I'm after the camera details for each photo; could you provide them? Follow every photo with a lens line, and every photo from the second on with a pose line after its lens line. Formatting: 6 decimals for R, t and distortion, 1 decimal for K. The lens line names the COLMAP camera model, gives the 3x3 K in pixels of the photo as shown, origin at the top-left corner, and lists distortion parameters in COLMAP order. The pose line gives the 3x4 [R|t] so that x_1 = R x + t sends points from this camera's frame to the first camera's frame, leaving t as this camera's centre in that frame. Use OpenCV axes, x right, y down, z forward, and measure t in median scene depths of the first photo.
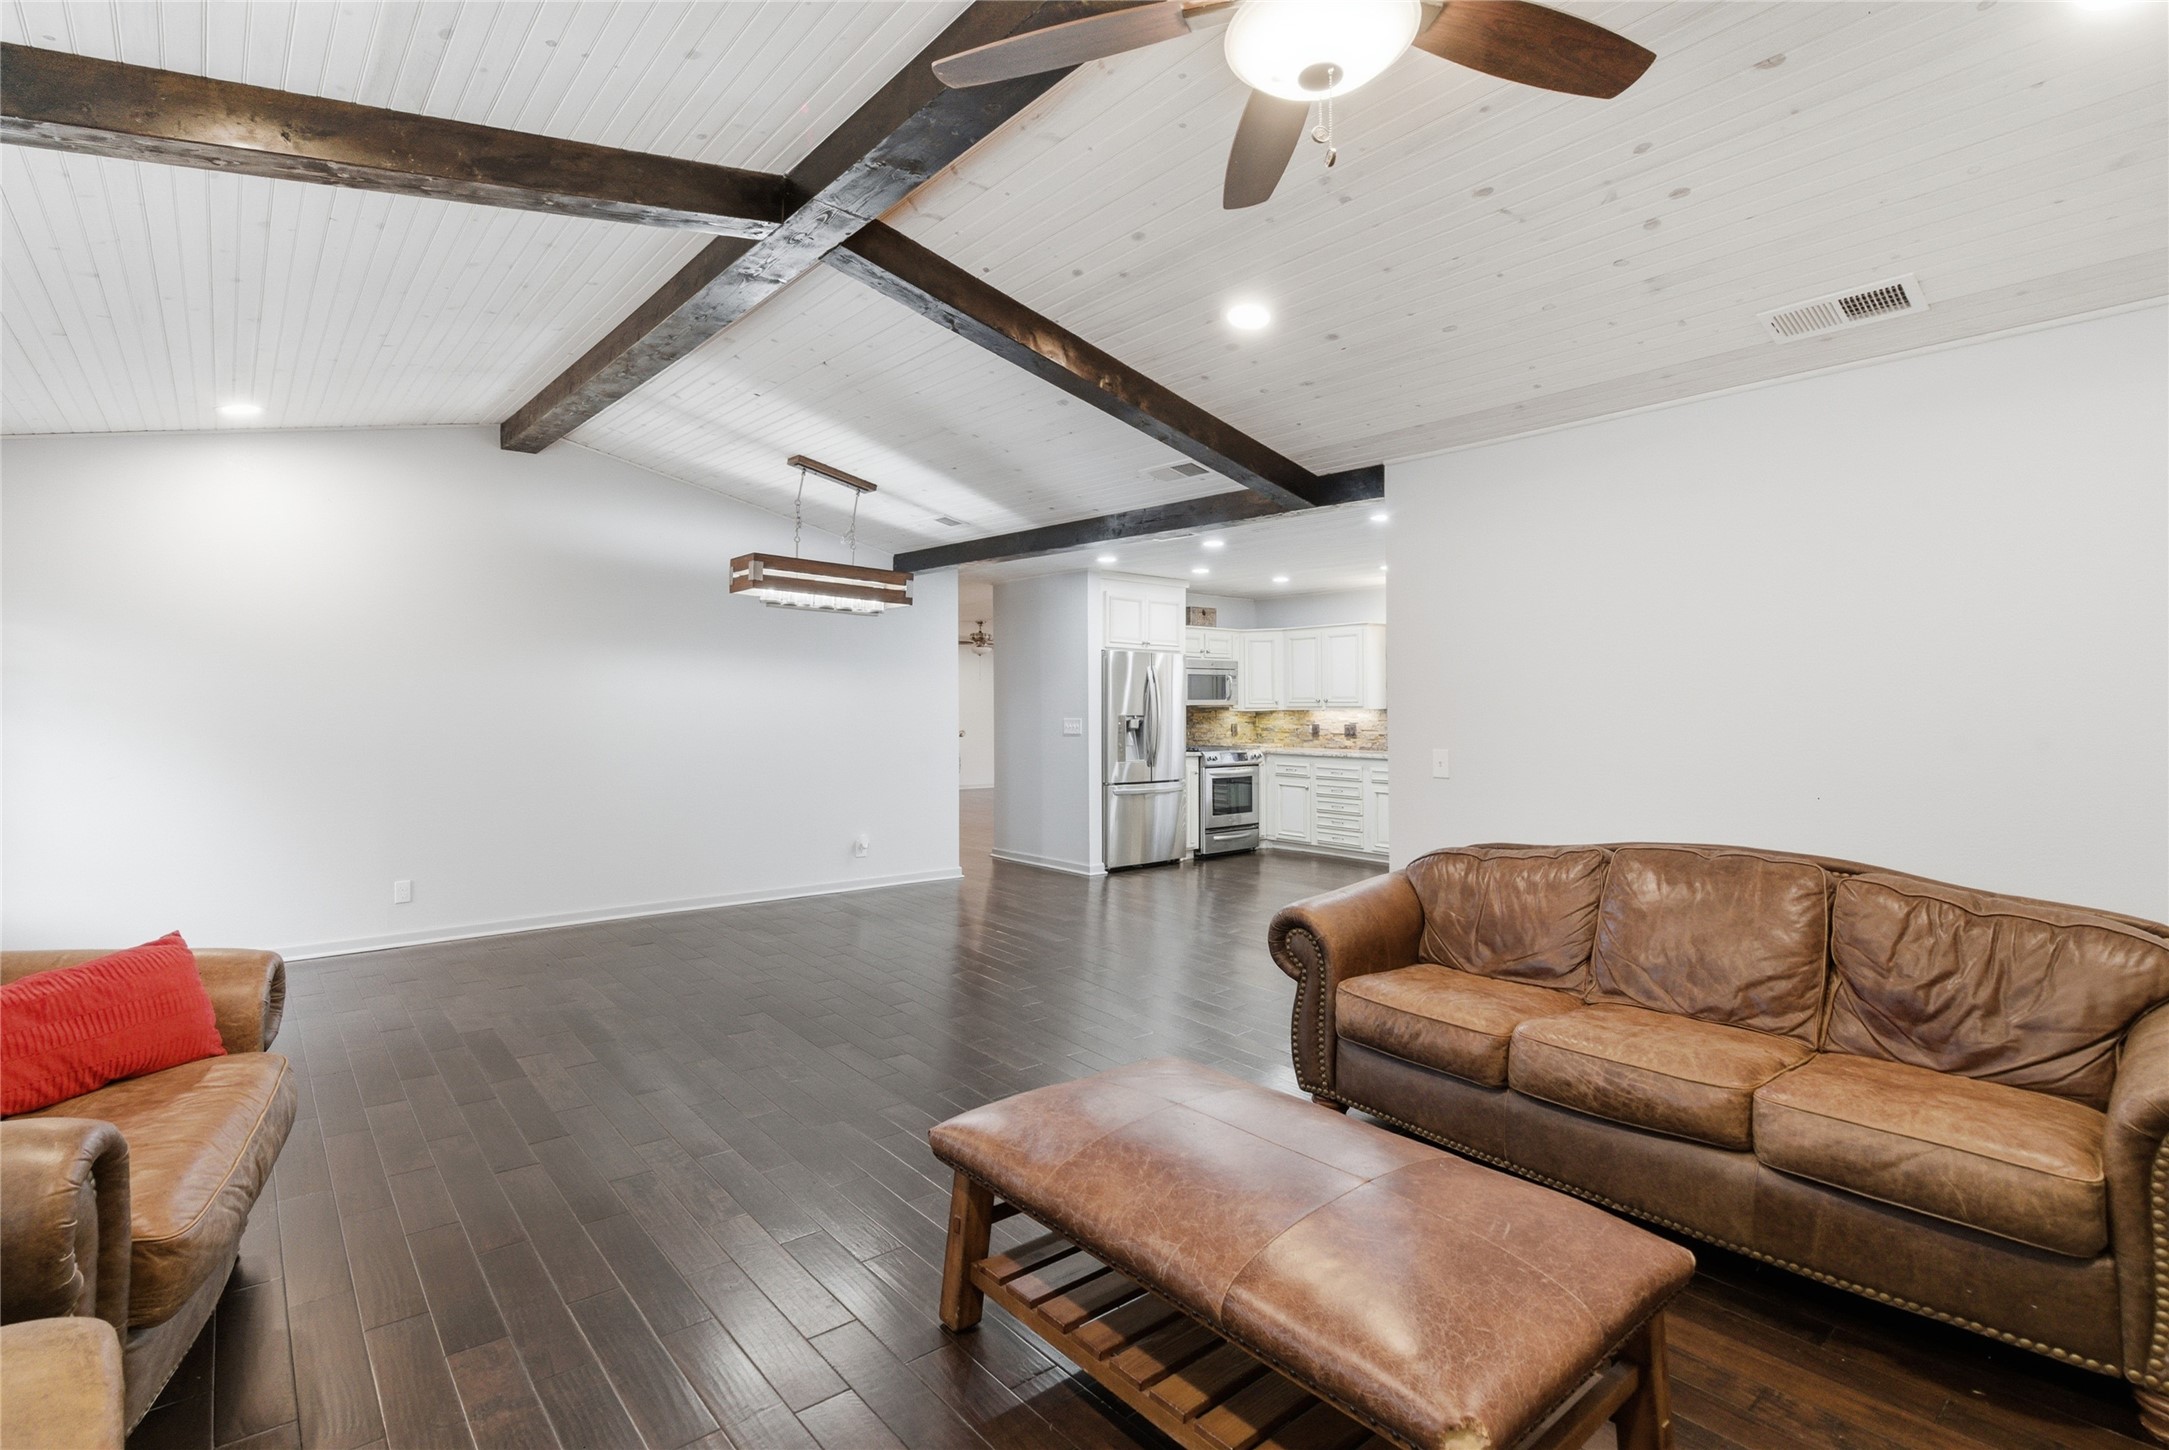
lens RADIAL K [[999.8, 0, 1071.0], [0, 999.8, 717.4], [0, 0, 1]] dist [-0.001765, -0.000815]
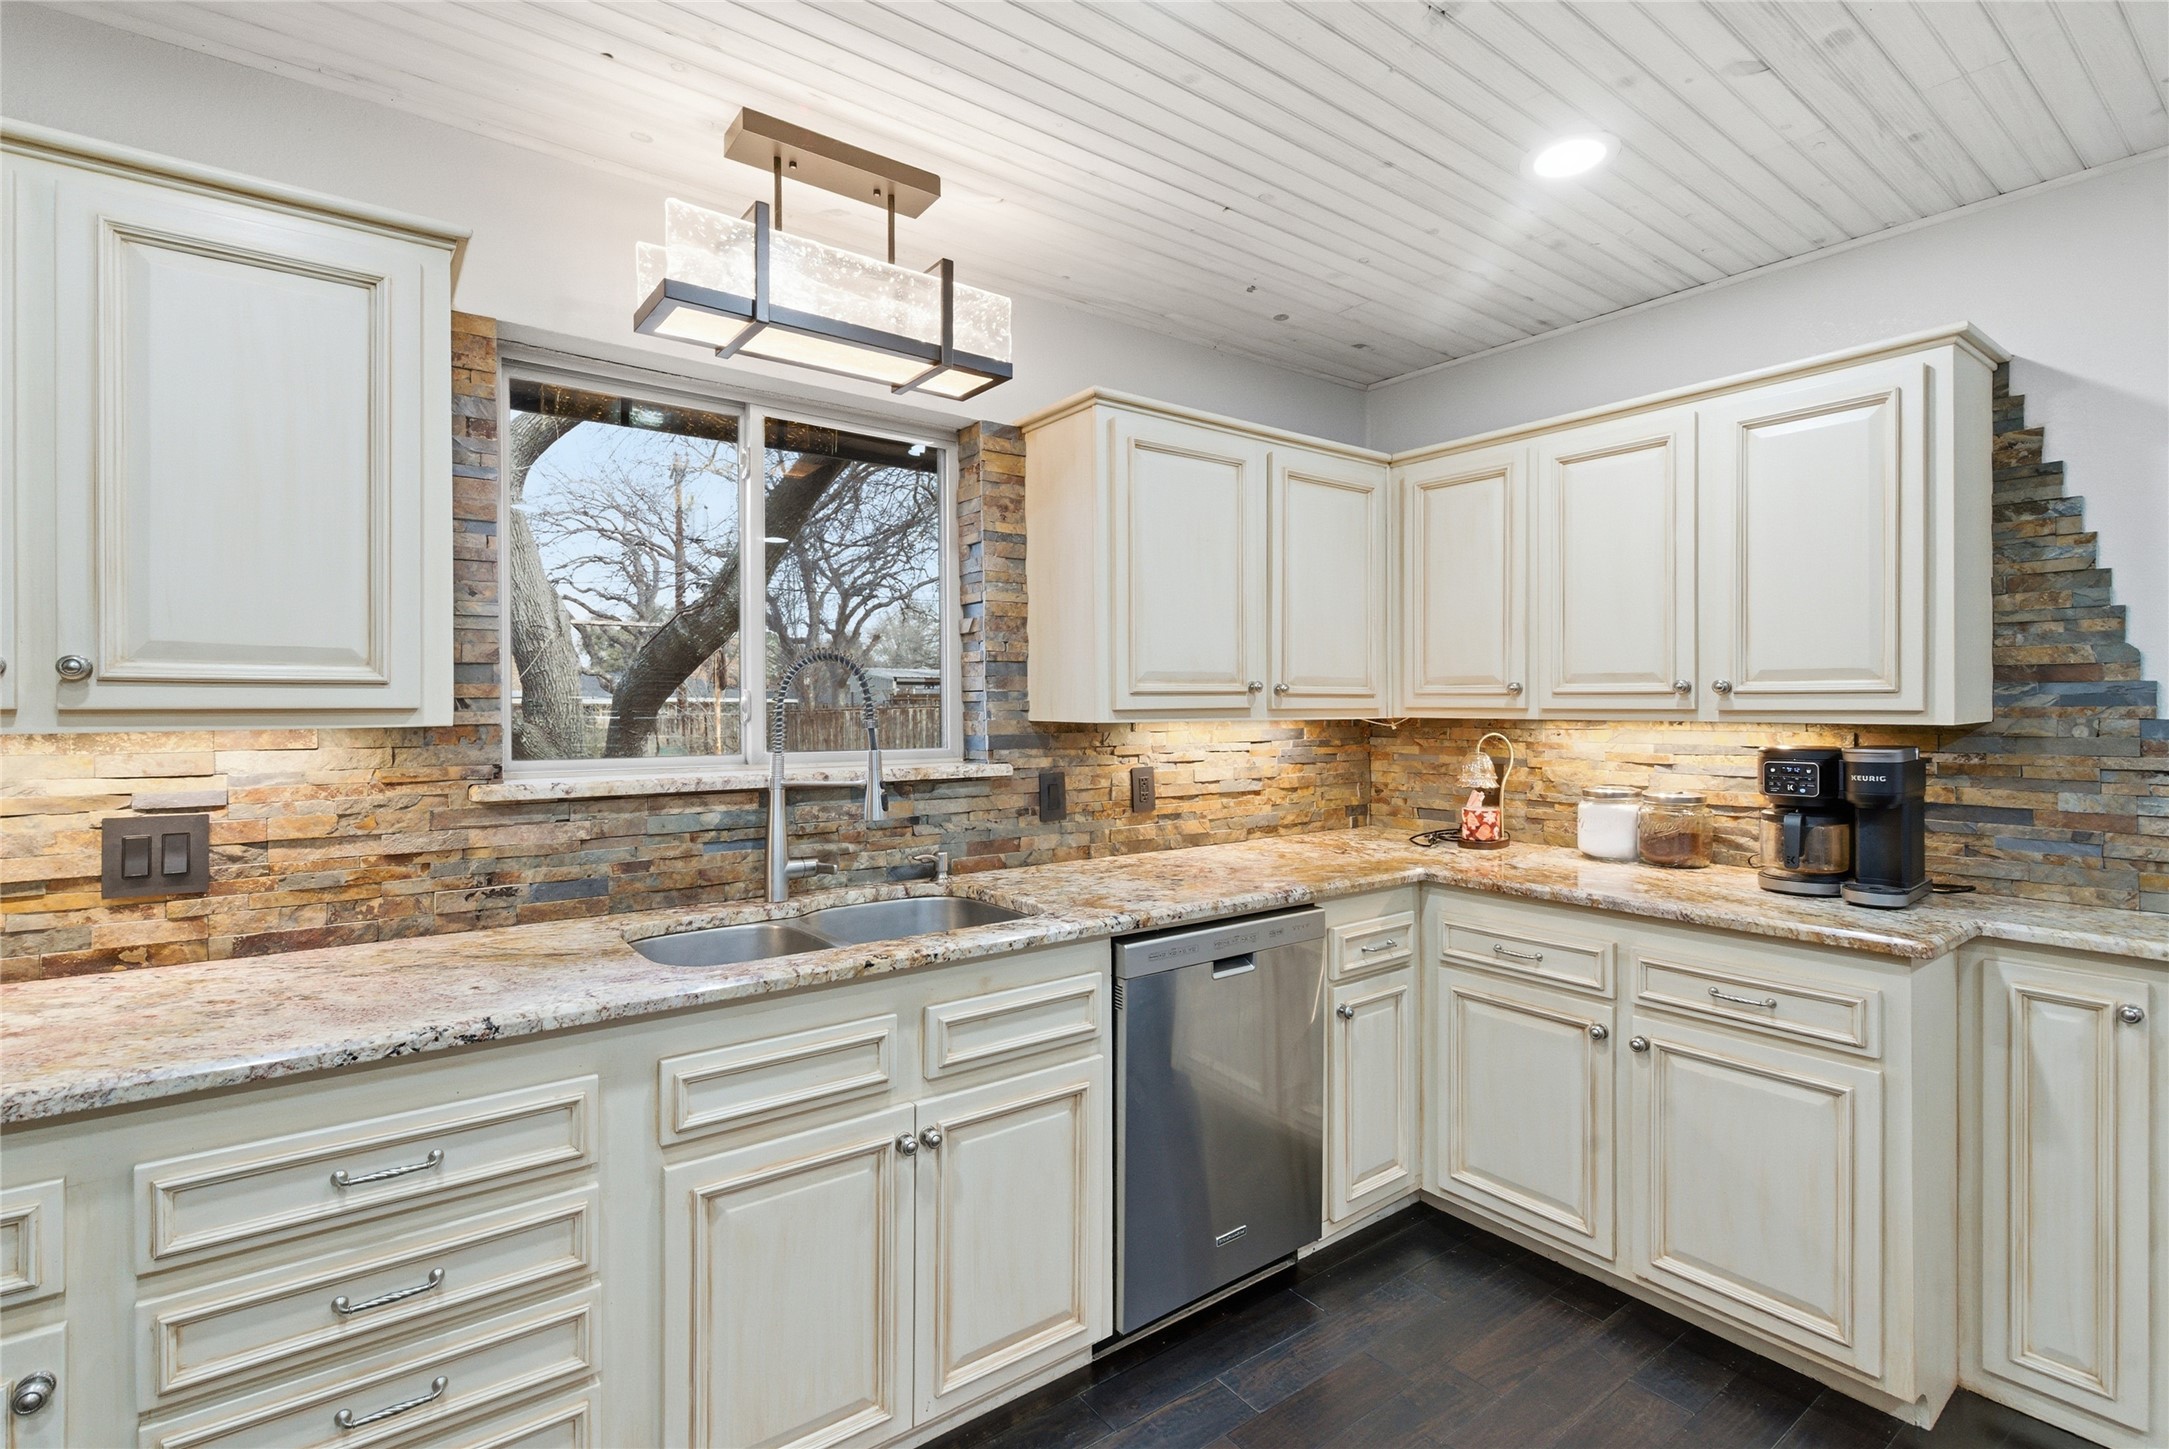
lens RADIAL K [[996.8, 0, 1075.5], [0, 996.8, 709.0], [0, 0, 1]] dist [-0.001089, -0.000864]
pose [[0.064576, 0.002425, 0.997910, 0.124019], [0.018114, 0.999829, -0.003602, -0.007906], [-0.997748, 0.018309, 0.064521, 0.849468]]
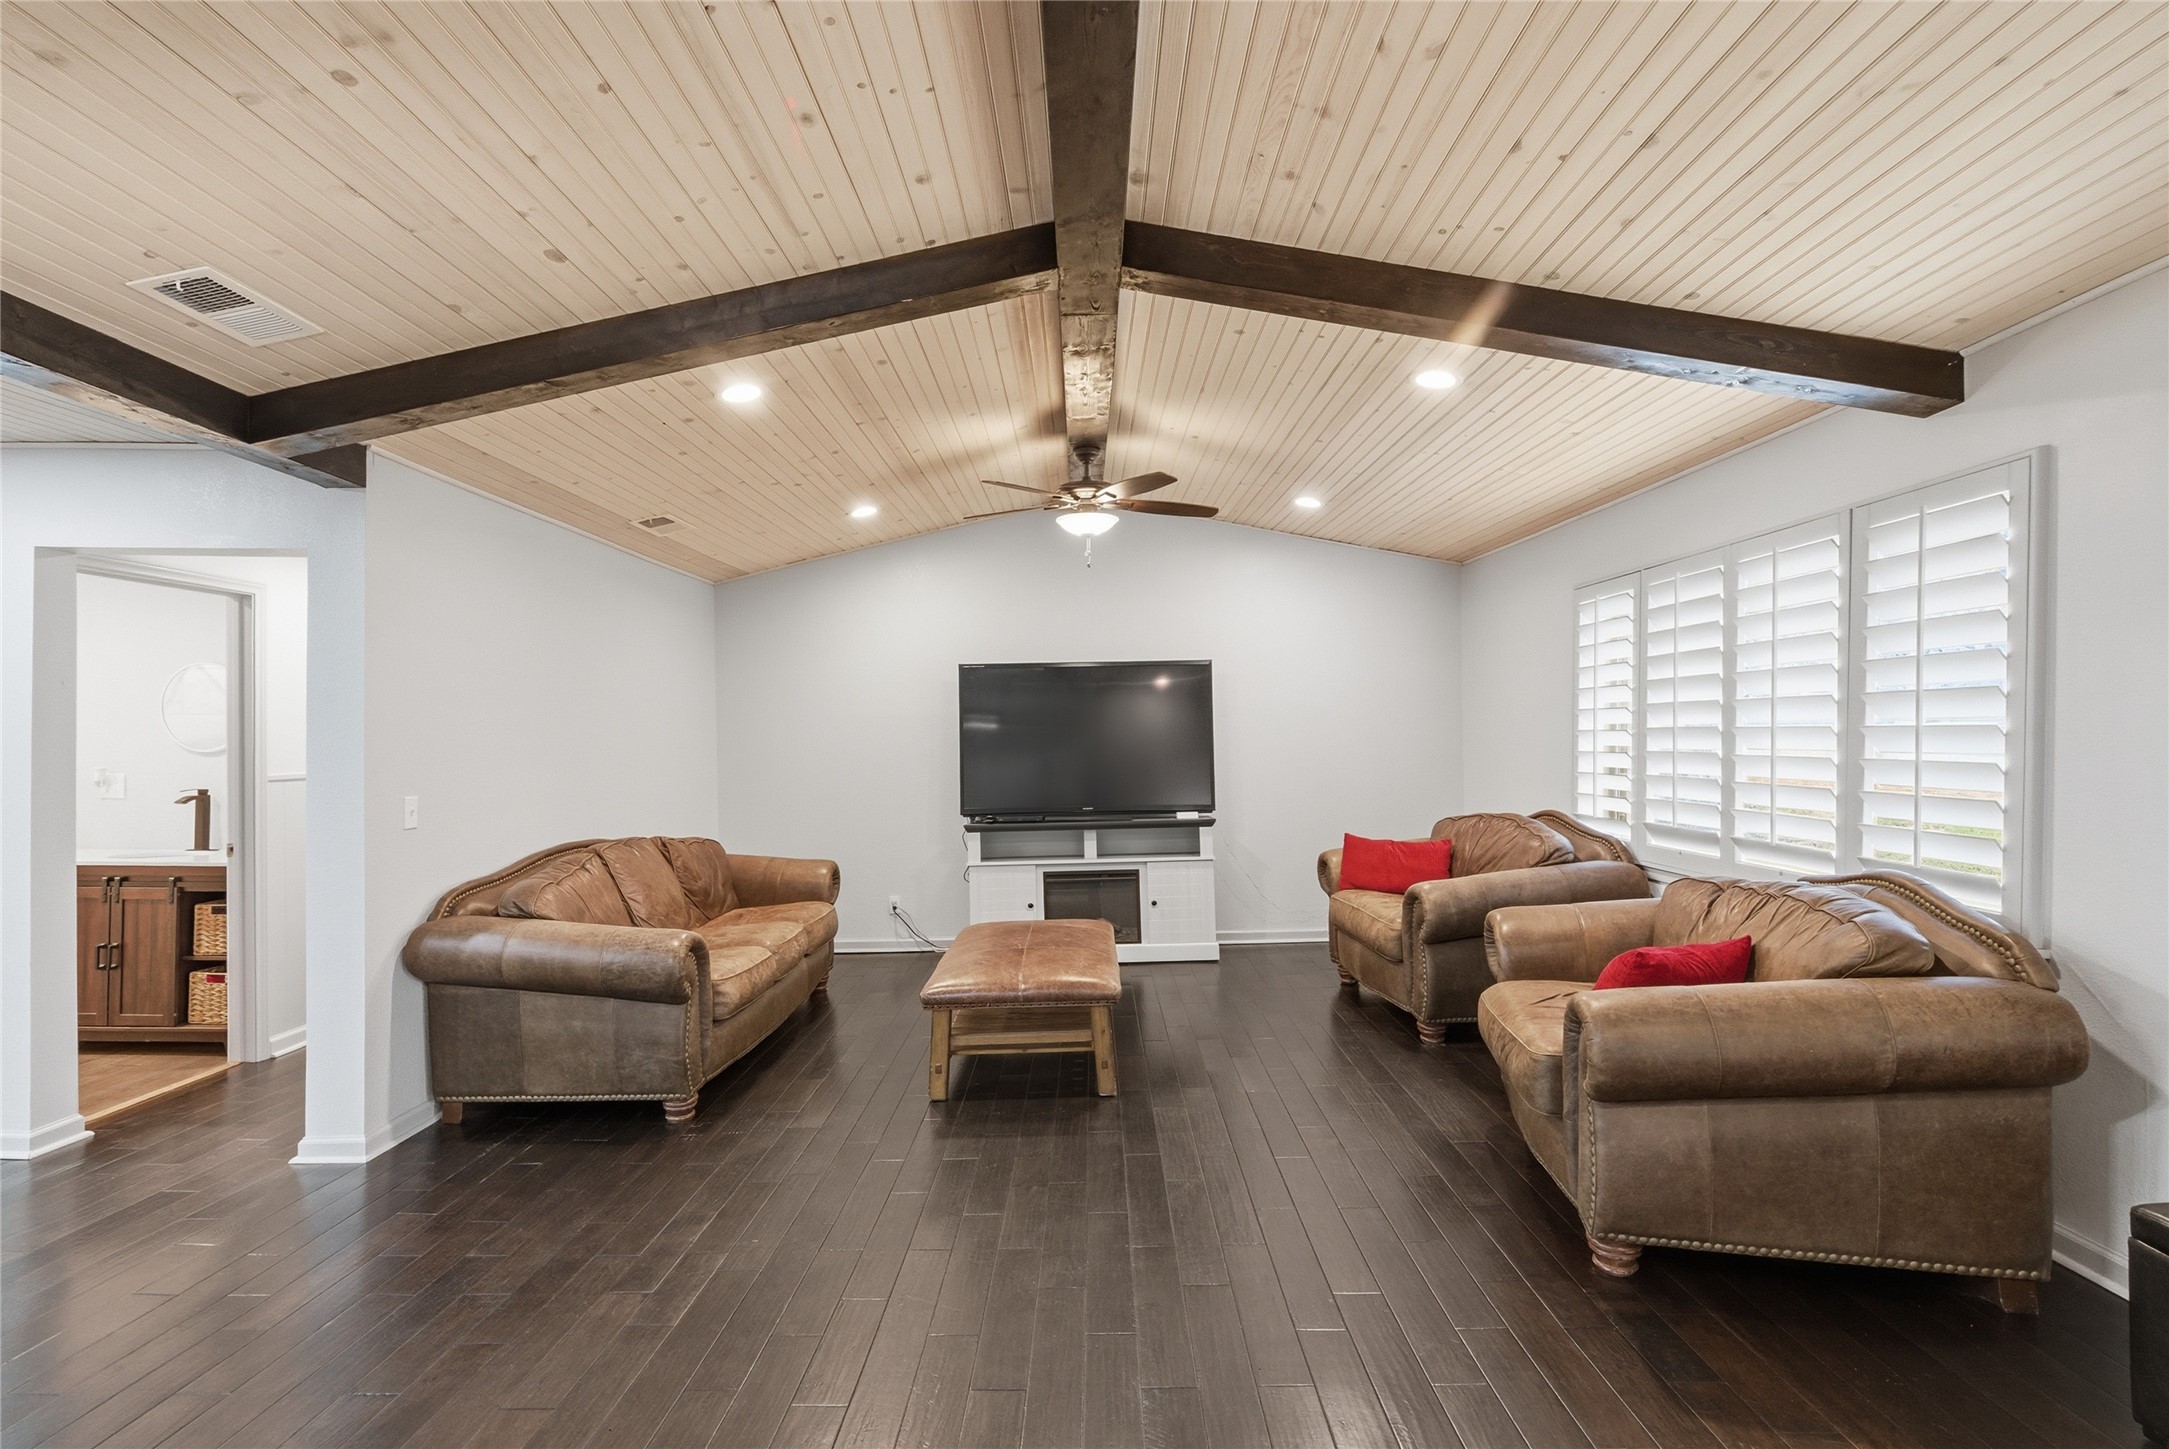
lens RADIAL K [[1005.6, 0, 1080.6], [0, 1005.6, 730.4], [0, 0, 1]] dist [-0.000440, -0.000687]
pose [[-0.754863, 0.007425, 0.655841, -0.296922], [0.014752, 0.999875, 0.005659, -0.010119], [-0.655717, 0.013947, -0.754878, 0.563449]]
